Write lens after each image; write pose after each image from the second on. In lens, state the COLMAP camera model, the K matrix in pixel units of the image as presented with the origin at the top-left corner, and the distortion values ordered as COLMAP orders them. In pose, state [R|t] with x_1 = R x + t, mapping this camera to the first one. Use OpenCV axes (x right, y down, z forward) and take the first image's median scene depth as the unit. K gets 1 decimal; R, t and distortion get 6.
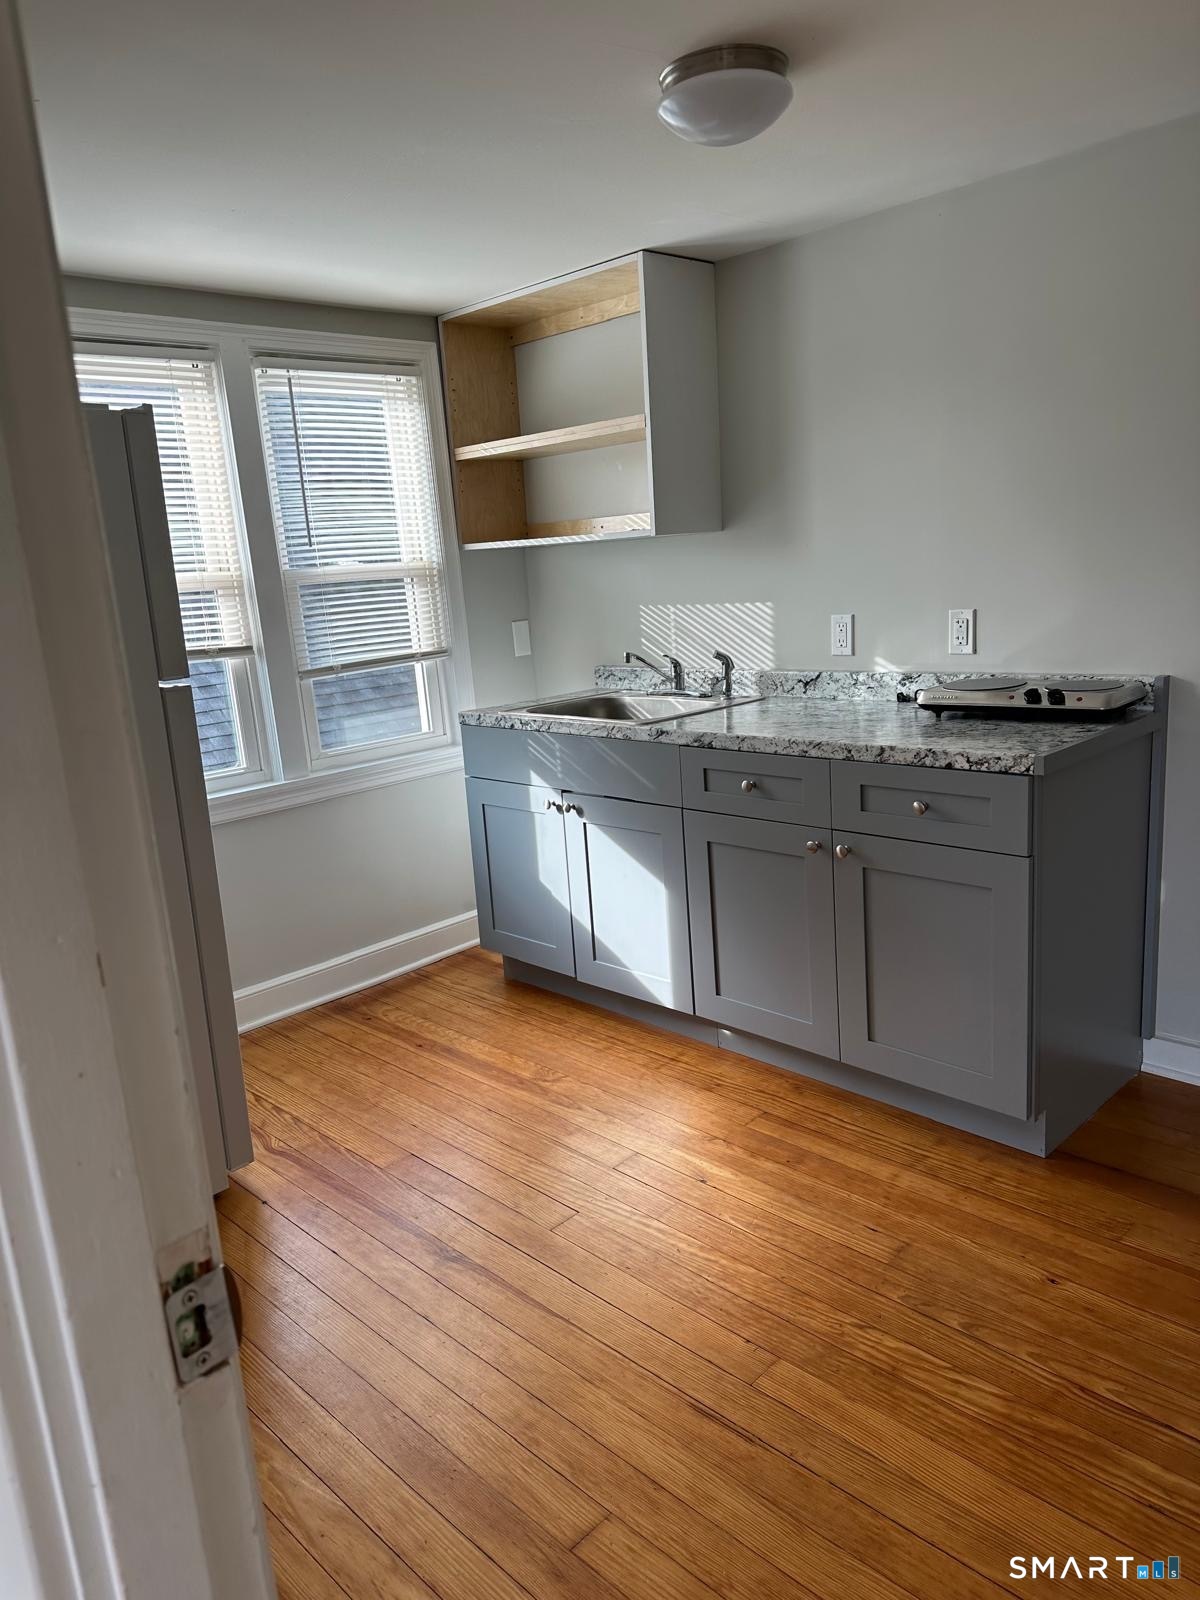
lens RADIAL K [[1143.1, 0, 597.9], [0, 1143.1, 806.9], [0, 0, 1]] dist [-0.003925, -0.004362]
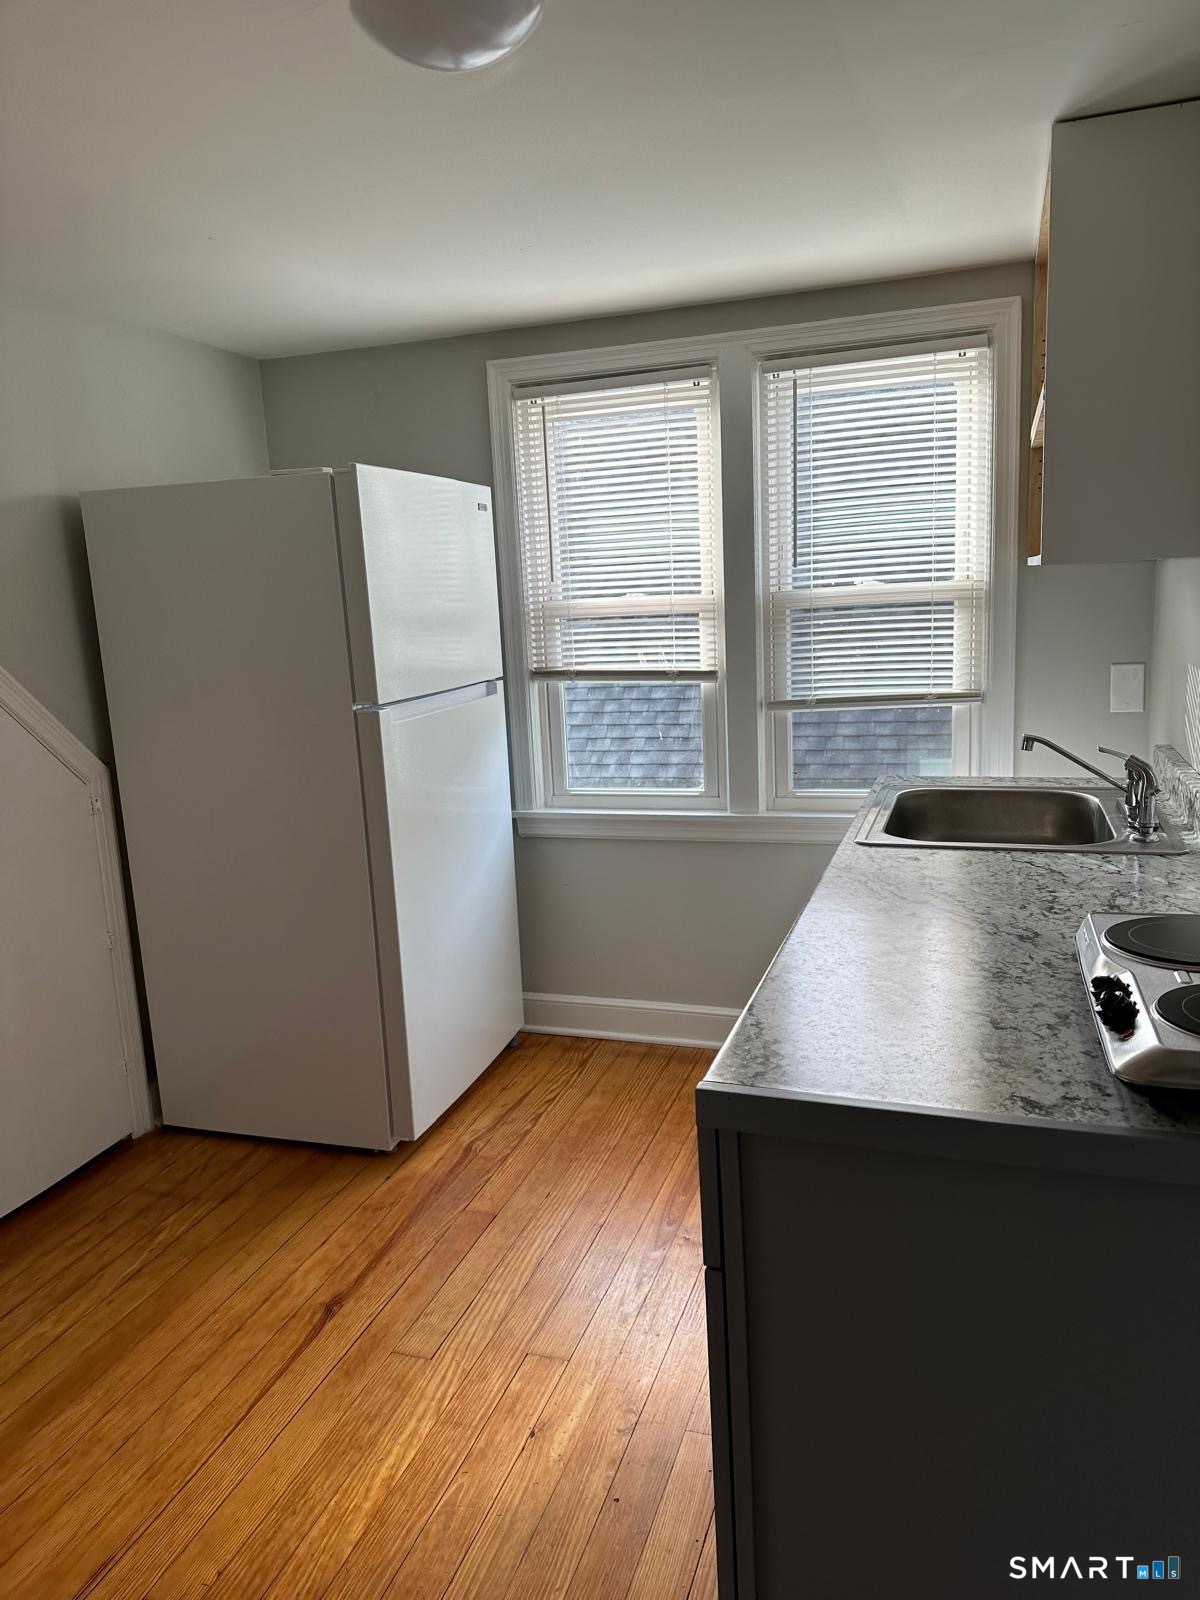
lens RADIAL K [[1085.1, 0, 601.5], [0, 1085.1, 829.1], [0, 0, 1]] dist [-0.007291, -0.035276]
pose [[0.463527, 0.217955, -0.858859, 0.466224], [-0.168296, 0.973288, 0.156164, -0.135568], [0.869953, 0.072157, 0.487826, 0.469375]]
